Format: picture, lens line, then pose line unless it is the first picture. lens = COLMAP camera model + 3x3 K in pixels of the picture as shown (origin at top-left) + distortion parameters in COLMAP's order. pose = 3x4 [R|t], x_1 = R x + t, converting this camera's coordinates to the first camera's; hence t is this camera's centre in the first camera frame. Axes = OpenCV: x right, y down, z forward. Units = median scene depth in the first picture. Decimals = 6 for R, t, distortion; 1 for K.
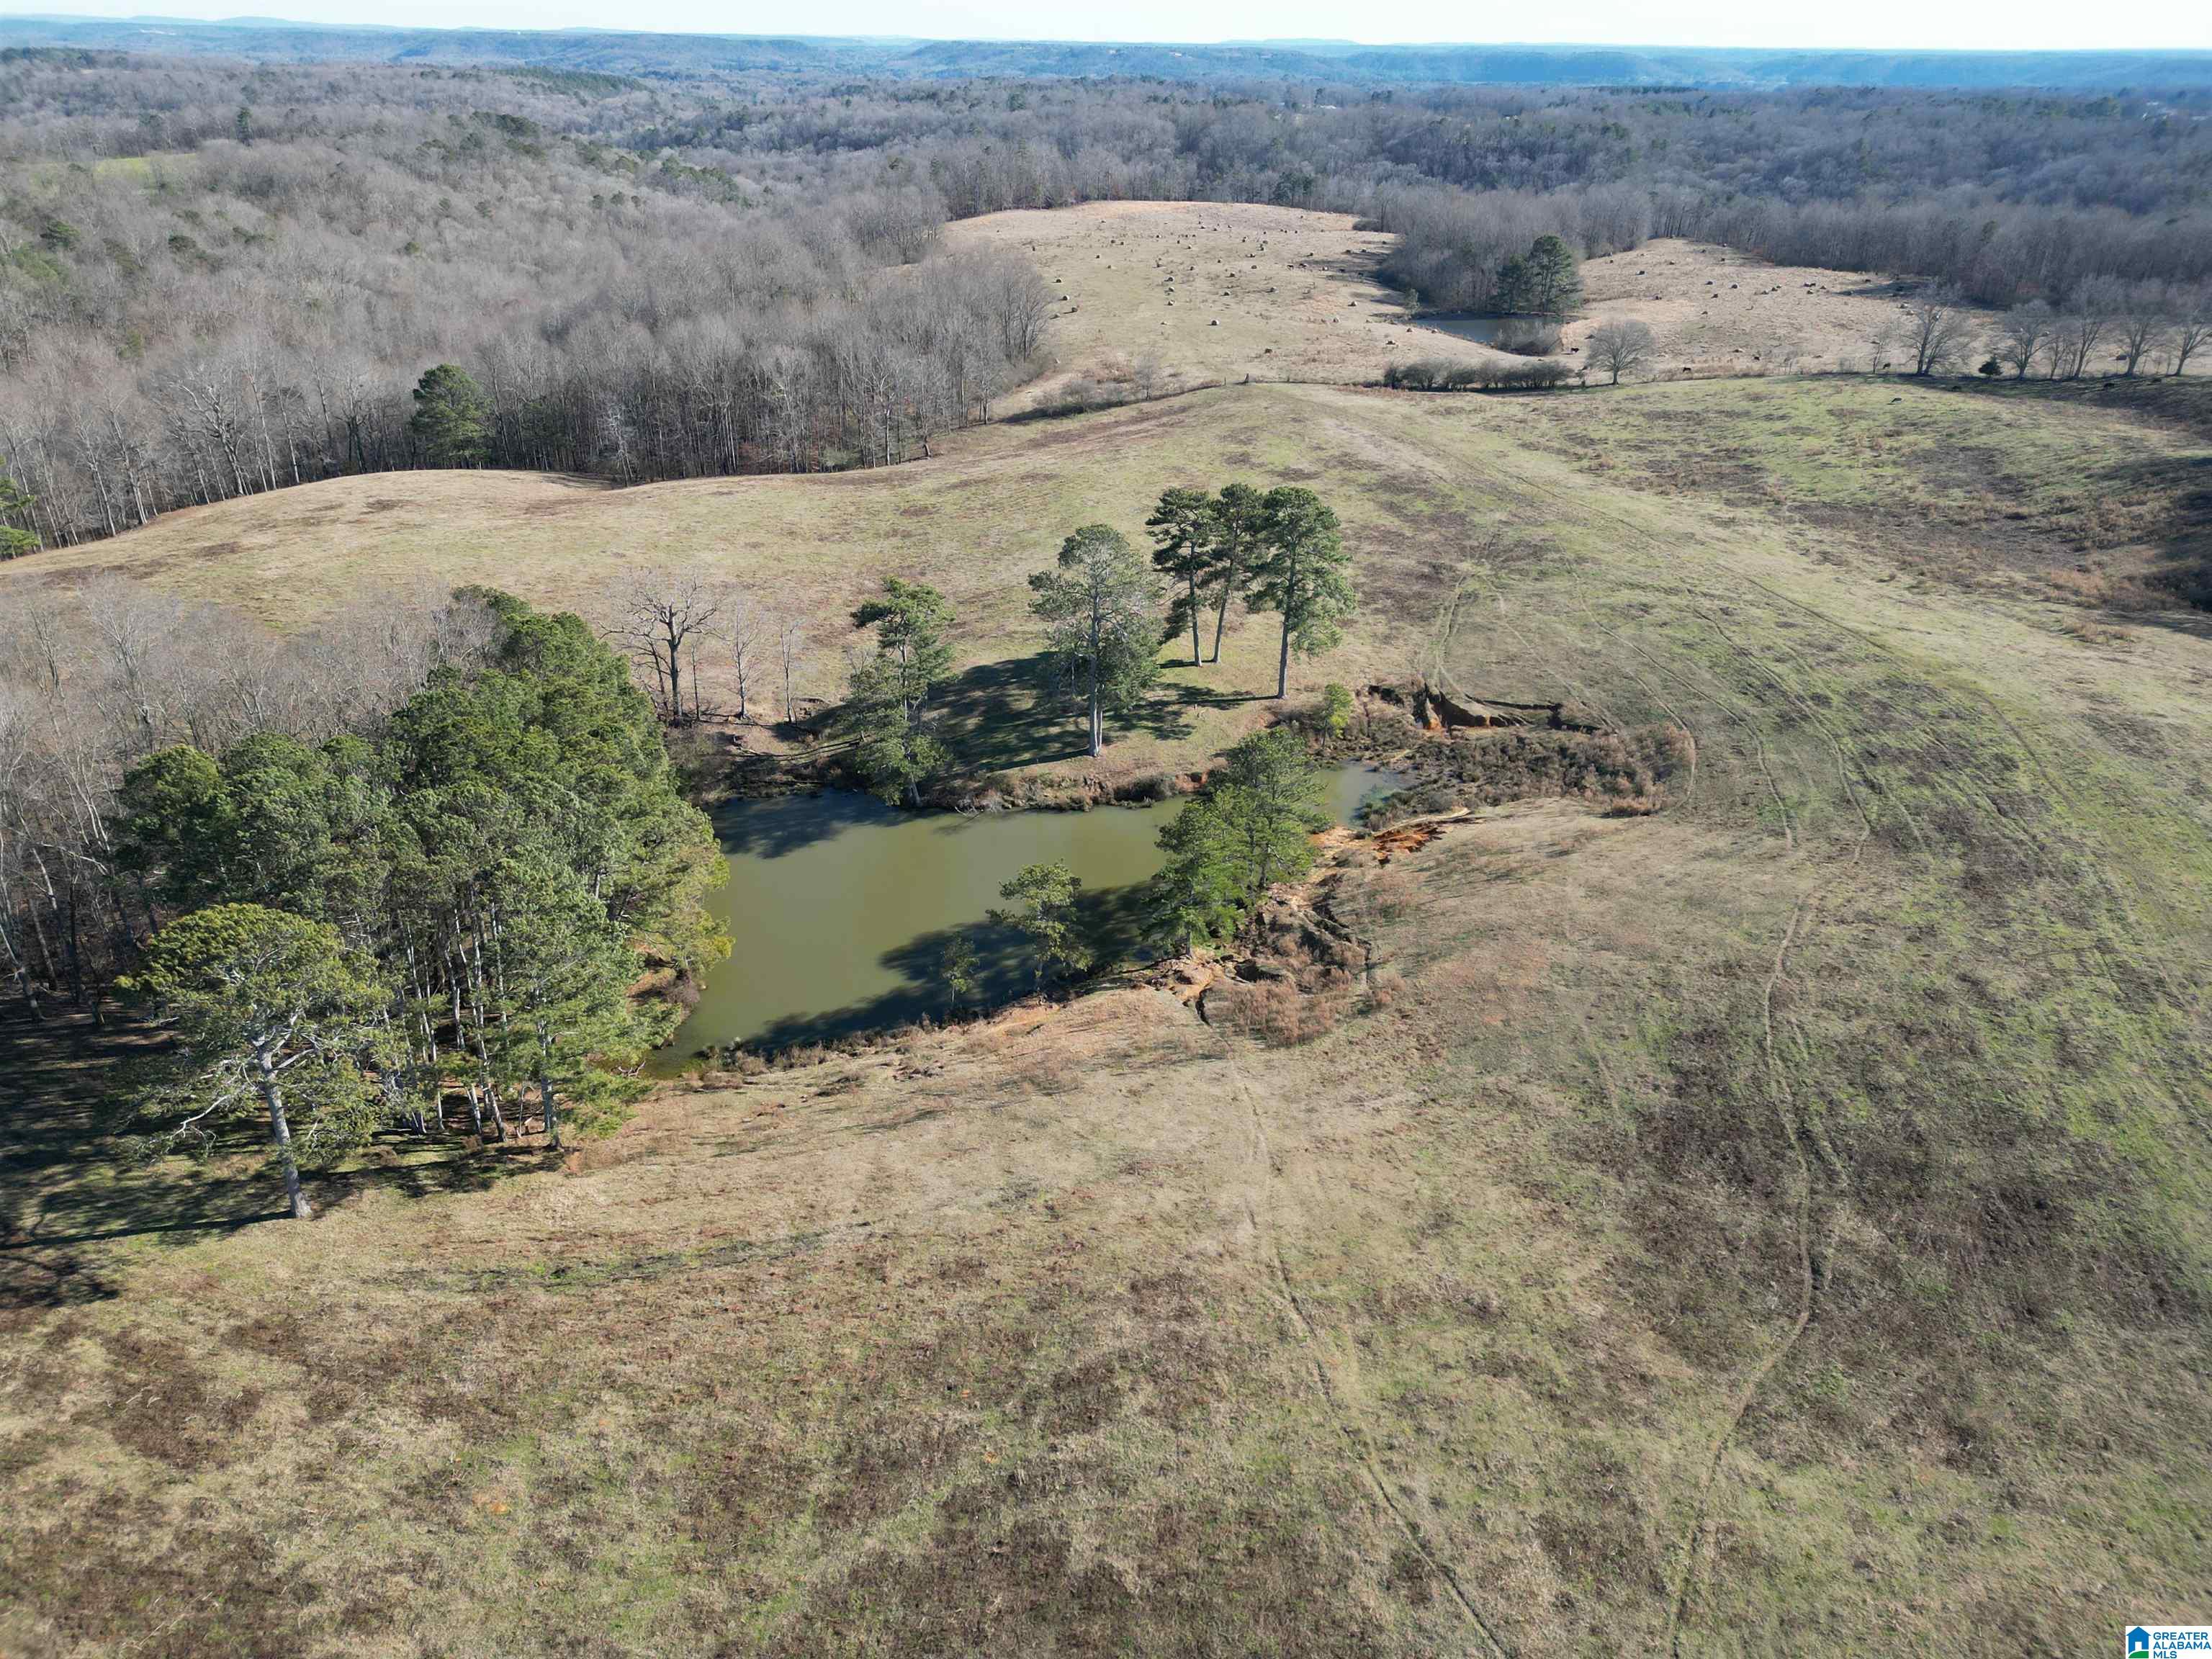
lens RADIAL K [[1569.0, 0, 1134.4], [0, 1569.0, 830.9], [0, 0, 1]] dist [0.090154, -0.092851]
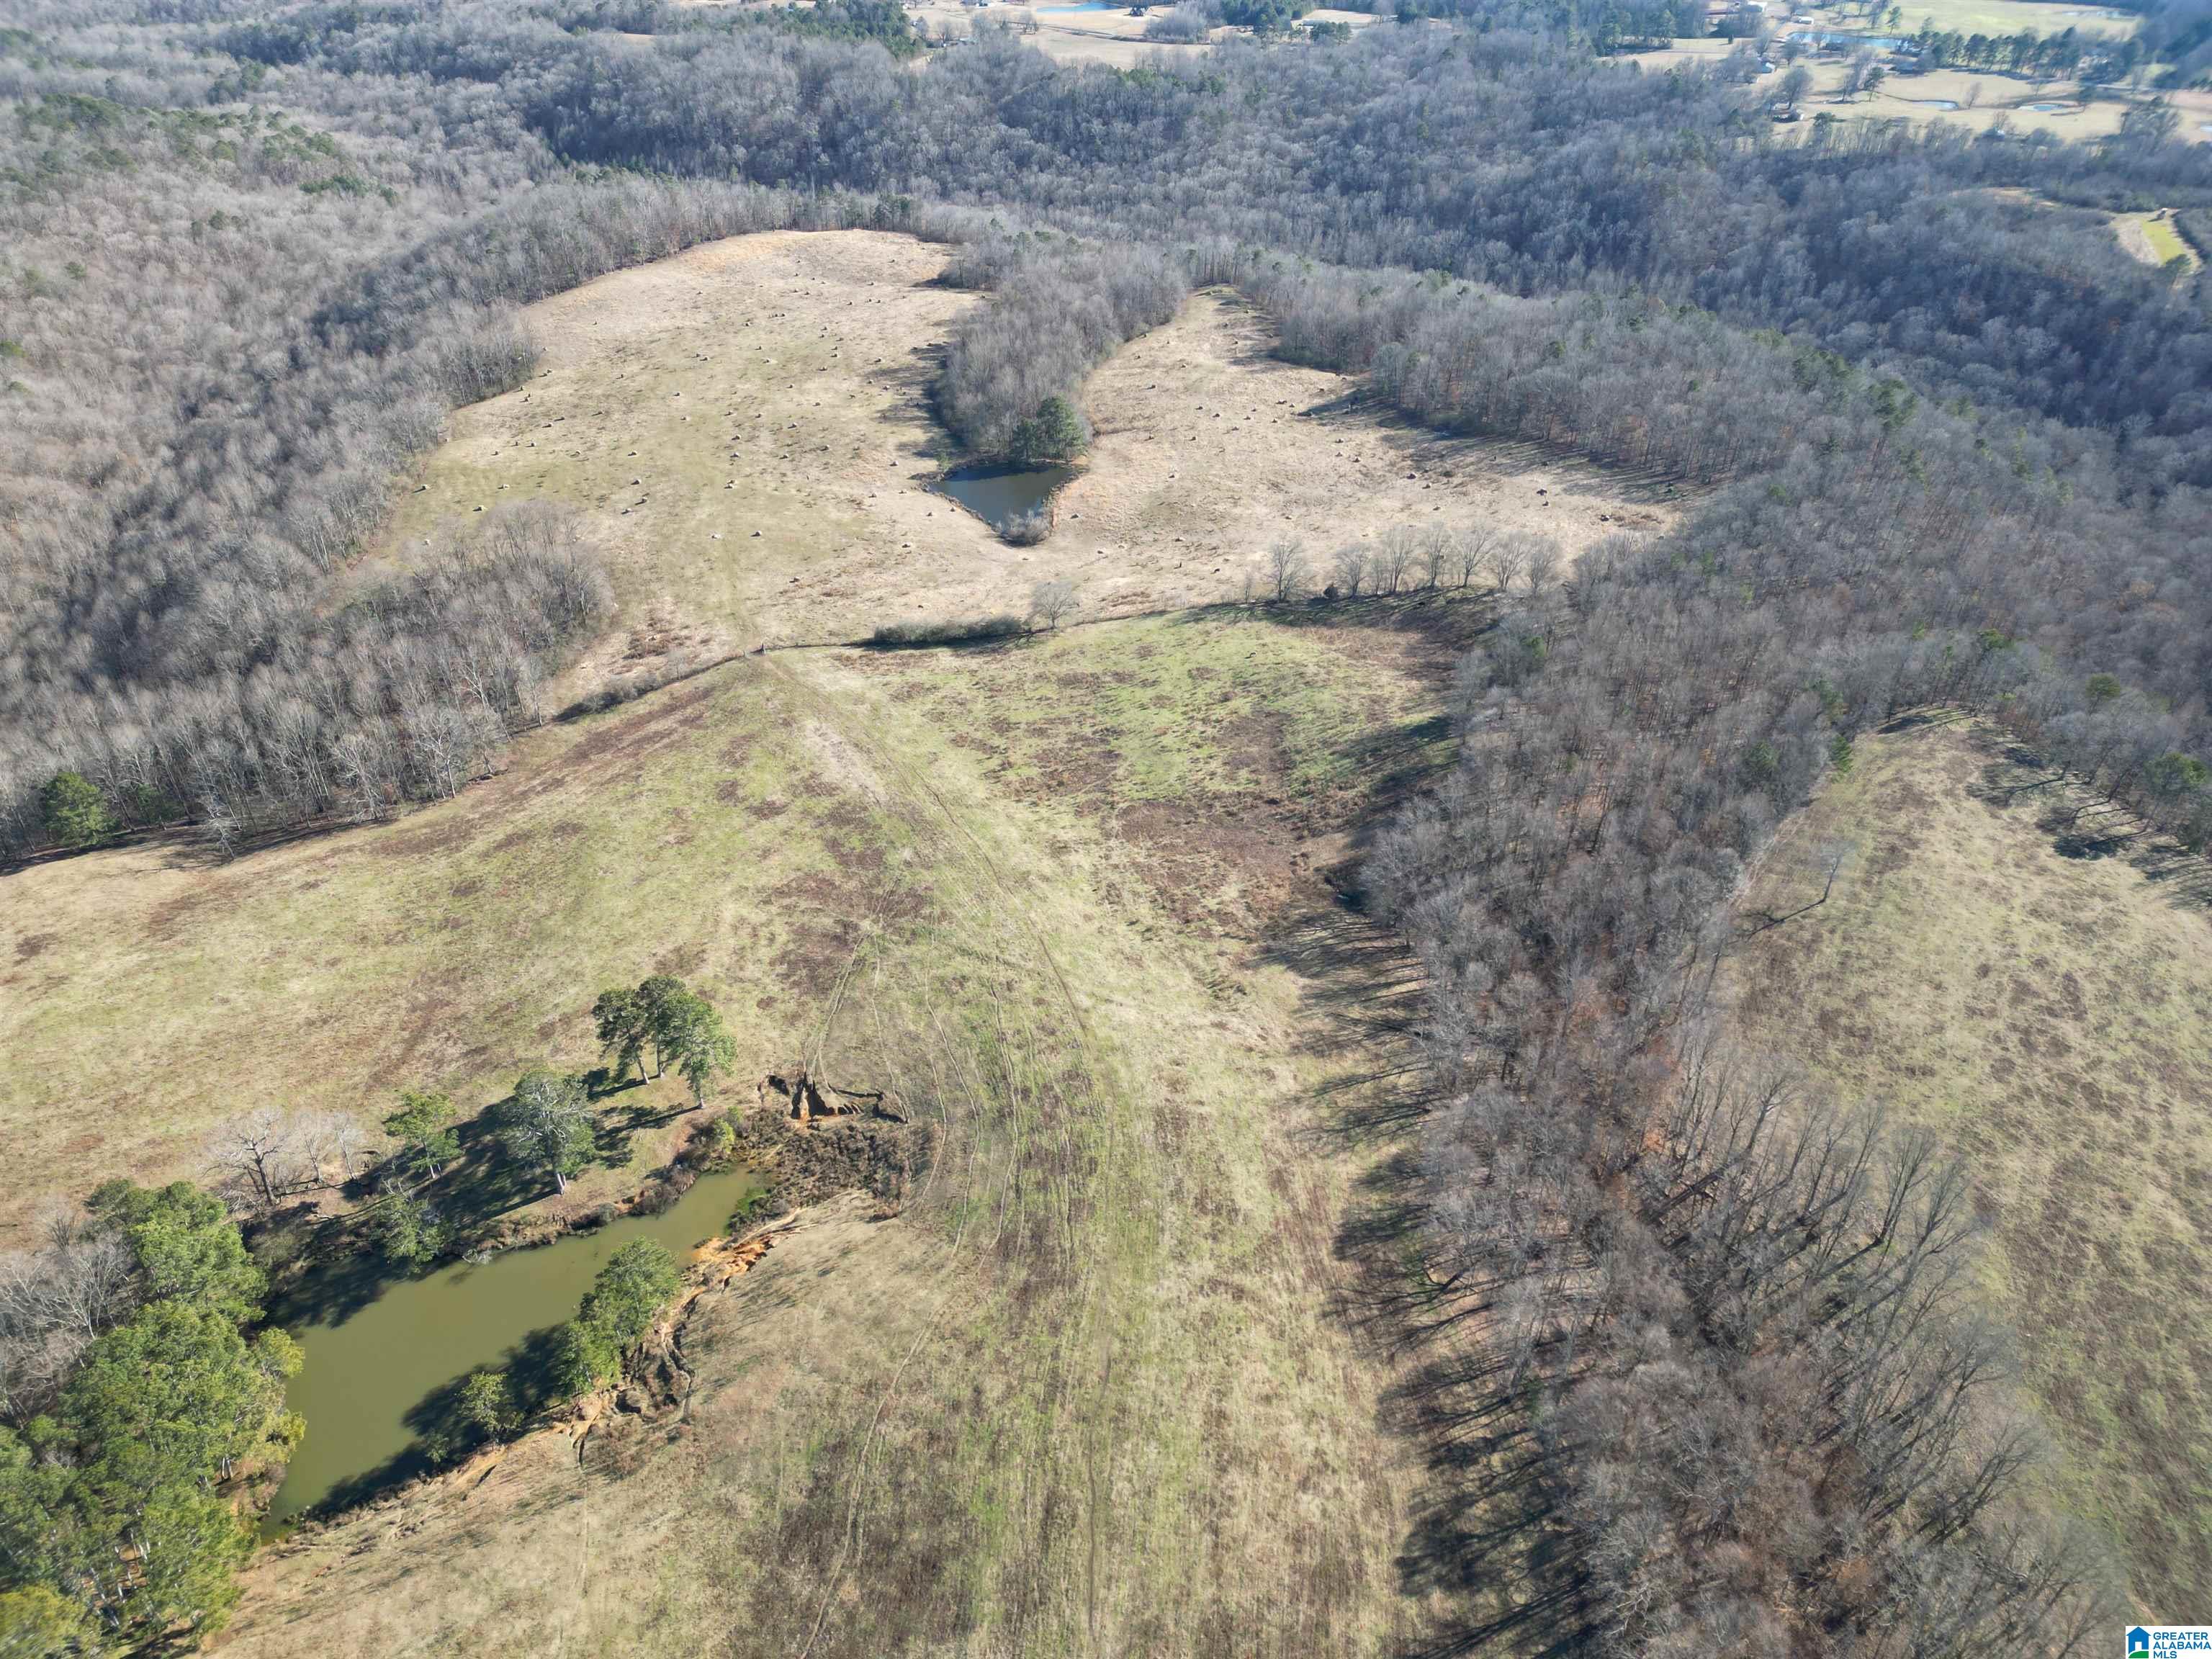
lens RADIAL K [[1569.0, 0, 1134.4], [0, 1569.0, 830.9], [0, 0, 1]] dist [0.090154, -0.092851]
pose [[0.986033, -0.099042, 0.133898, 0.339181], [0.081224, 0.987843, 0.132549, -0.534795], [-0.145398, -0.119822, 0.982091, -0.548594]]
